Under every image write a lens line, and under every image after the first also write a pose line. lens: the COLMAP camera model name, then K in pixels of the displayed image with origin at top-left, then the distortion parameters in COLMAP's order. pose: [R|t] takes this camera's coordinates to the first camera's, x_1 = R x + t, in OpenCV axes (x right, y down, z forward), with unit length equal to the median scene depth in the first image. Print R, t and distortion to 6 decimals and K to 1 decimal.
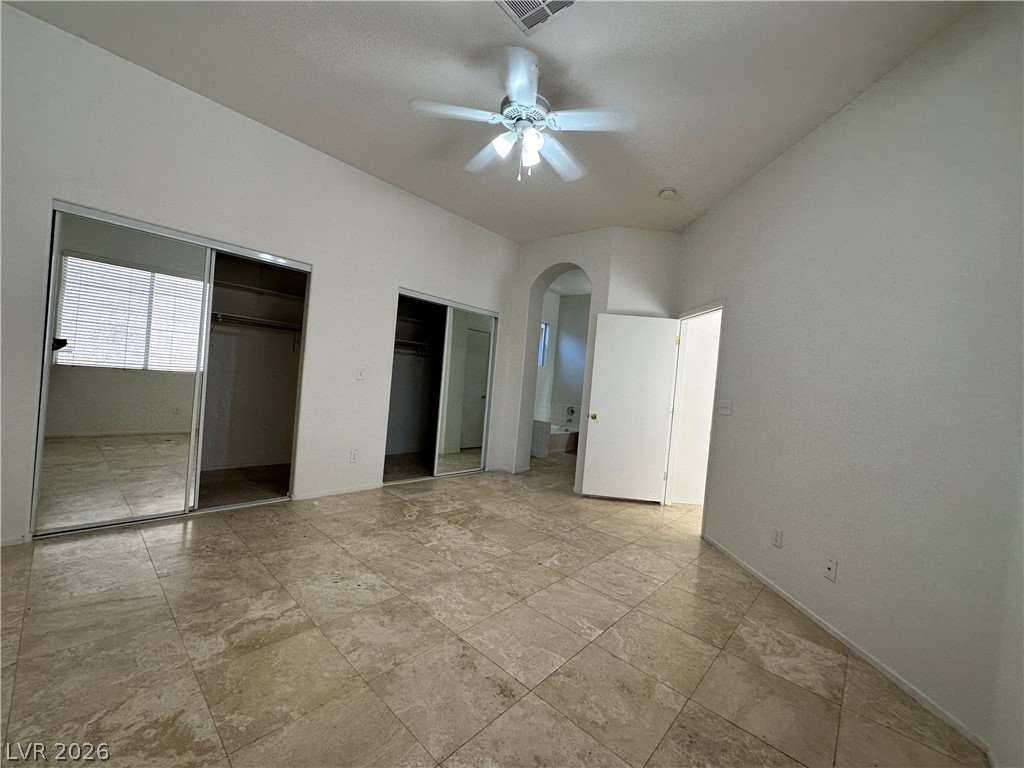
lens RADIAL K [[408.3, 0, 509.2], [0, 408.3, 385.7], [0, 0, 1]] dist [-0.002147, 0.000656]
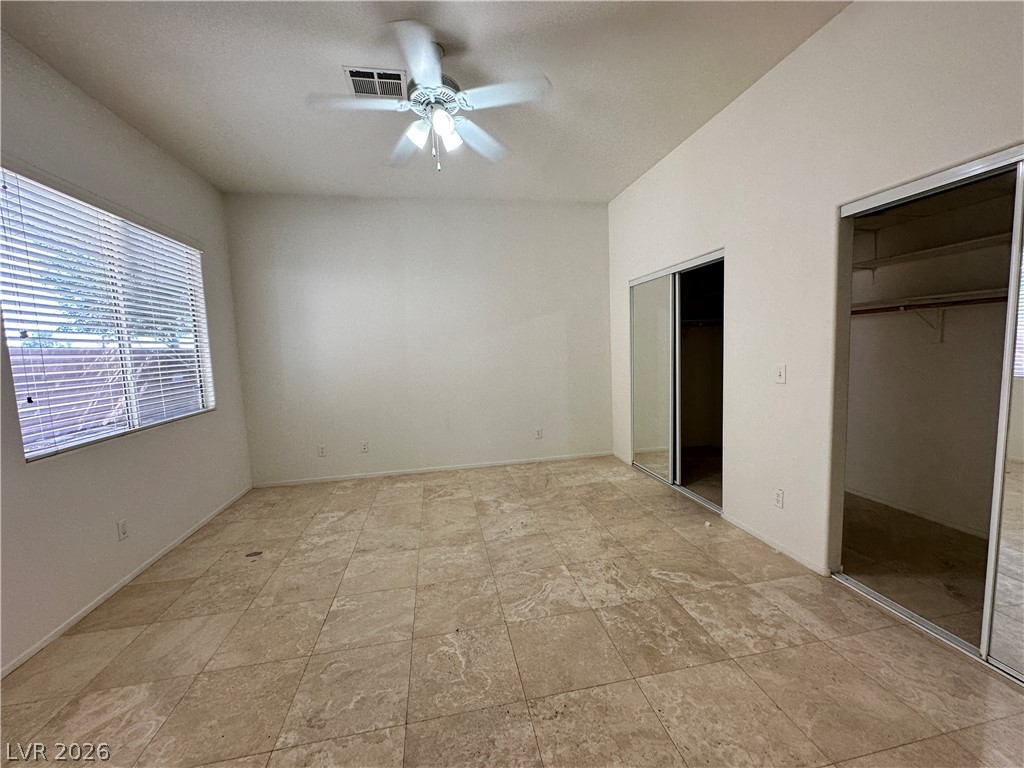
lens RADIAL K [[408.3, 0, 511.8], [0, 408.3, 384.4], [0, 0, 1]] dist [-0.002147, 0.000656]
pose [[-0.597554, 0.006304, -0.801804, 0.574076], [-0.029430, 0.999123, 0.029789, -0.027418], [0.801288, 0.041398, -0.596845, 1.430546]]
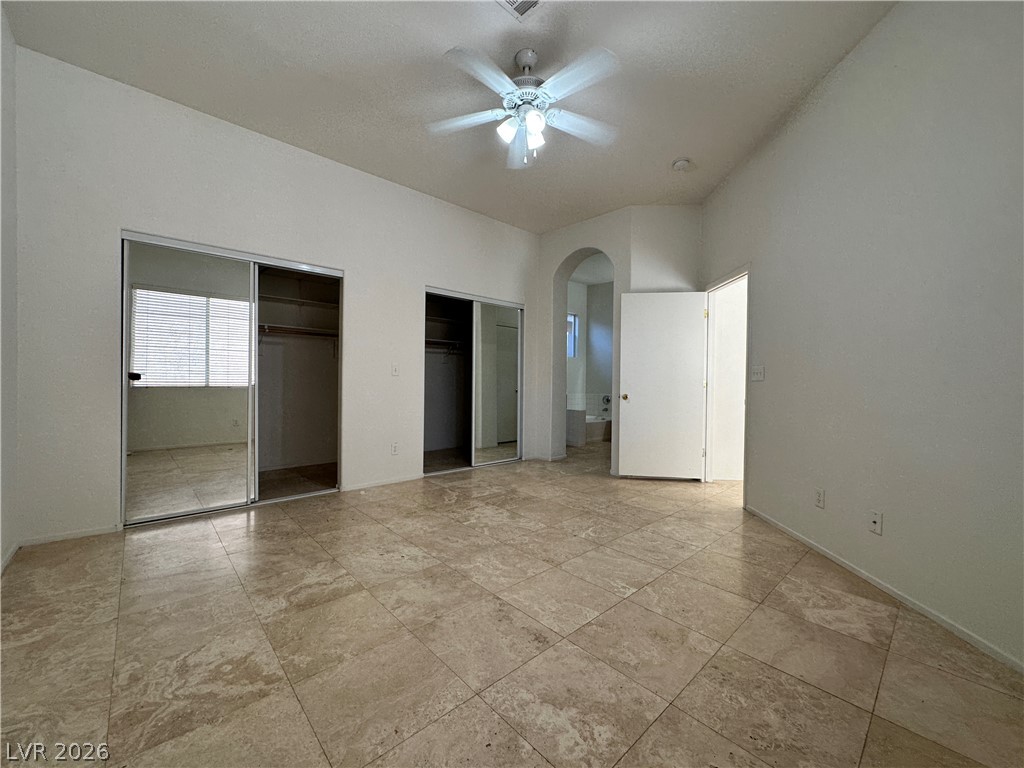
lens RADIAL K [[408.3, 0, 509.1], [0, 408.3, 385.7], [0, 0, 1]] dist [-0.002147, 0.000656]
pose [[0.993037, -0.072656, -0.092725, 0.031779], [0.071958, 0.997349, -0.010849, 0.059384], [0.093267, 0.004101, 0.995633, -0.031210]]
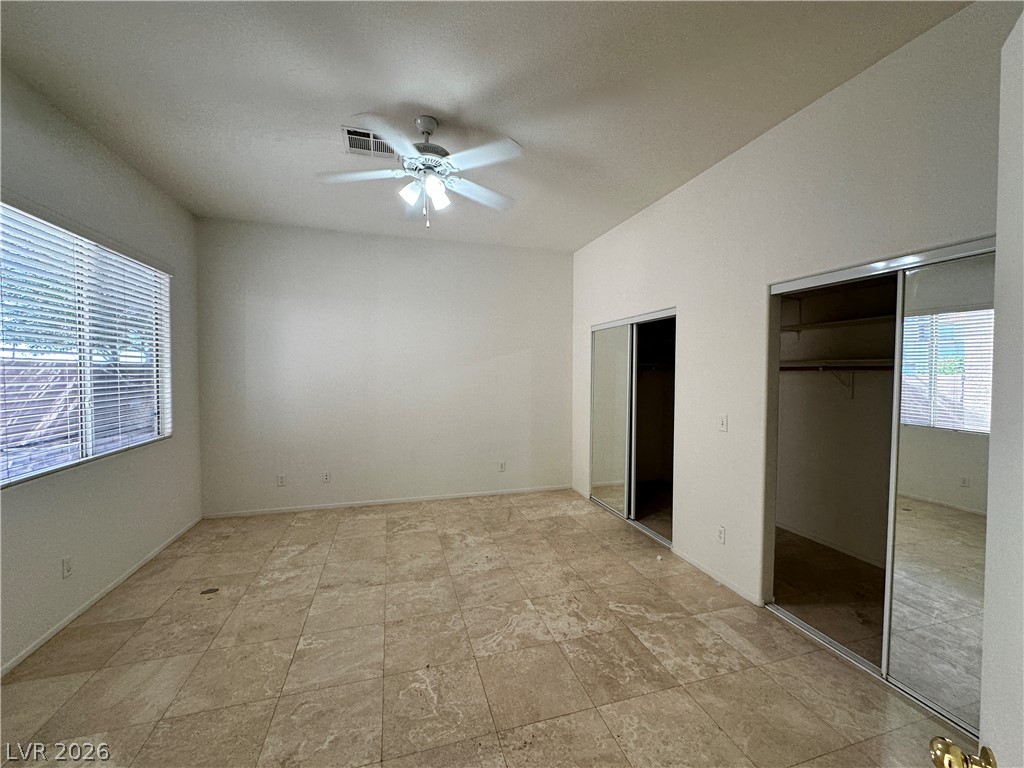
lens RADIAL K [[408.3, 0, 512.0], [0, 408.3, 384.6], [0, 0, 1]] dist [-0.002147, 0.000656]
pose [[-0.509907, -0.065951, -0.857698, 0.648219], [-0.066637, 0.997089, -0.037053, -0.063395], [0.857645, 0.038261, -0.512818, 1.435040]]
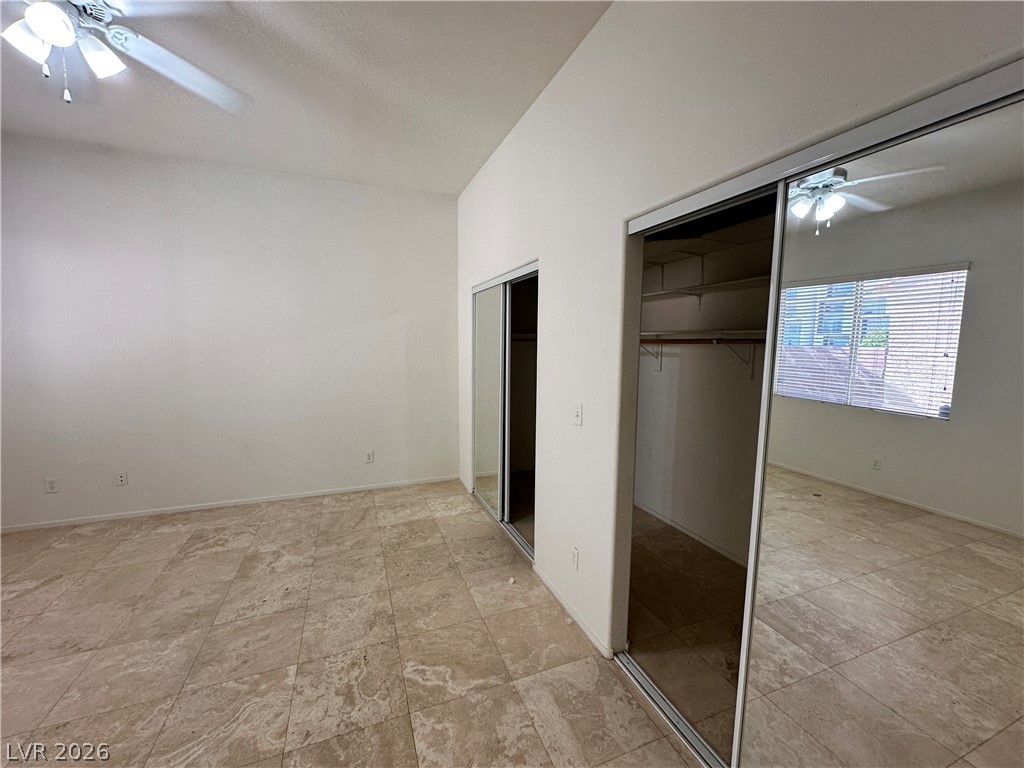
lens RADIAL K [[408.3, 0, 510.7], [0, 408.3, 384.7], [0, 0, 1]] dist [-0.002147, 0.000656]
pose [[-0.431895, 0.000421, -0.901924, 0.242033], [-0.064357, 0.997437, 0.031283, -0.111219], [0.899625, 0.071556, -0.430761, 1.578539]]
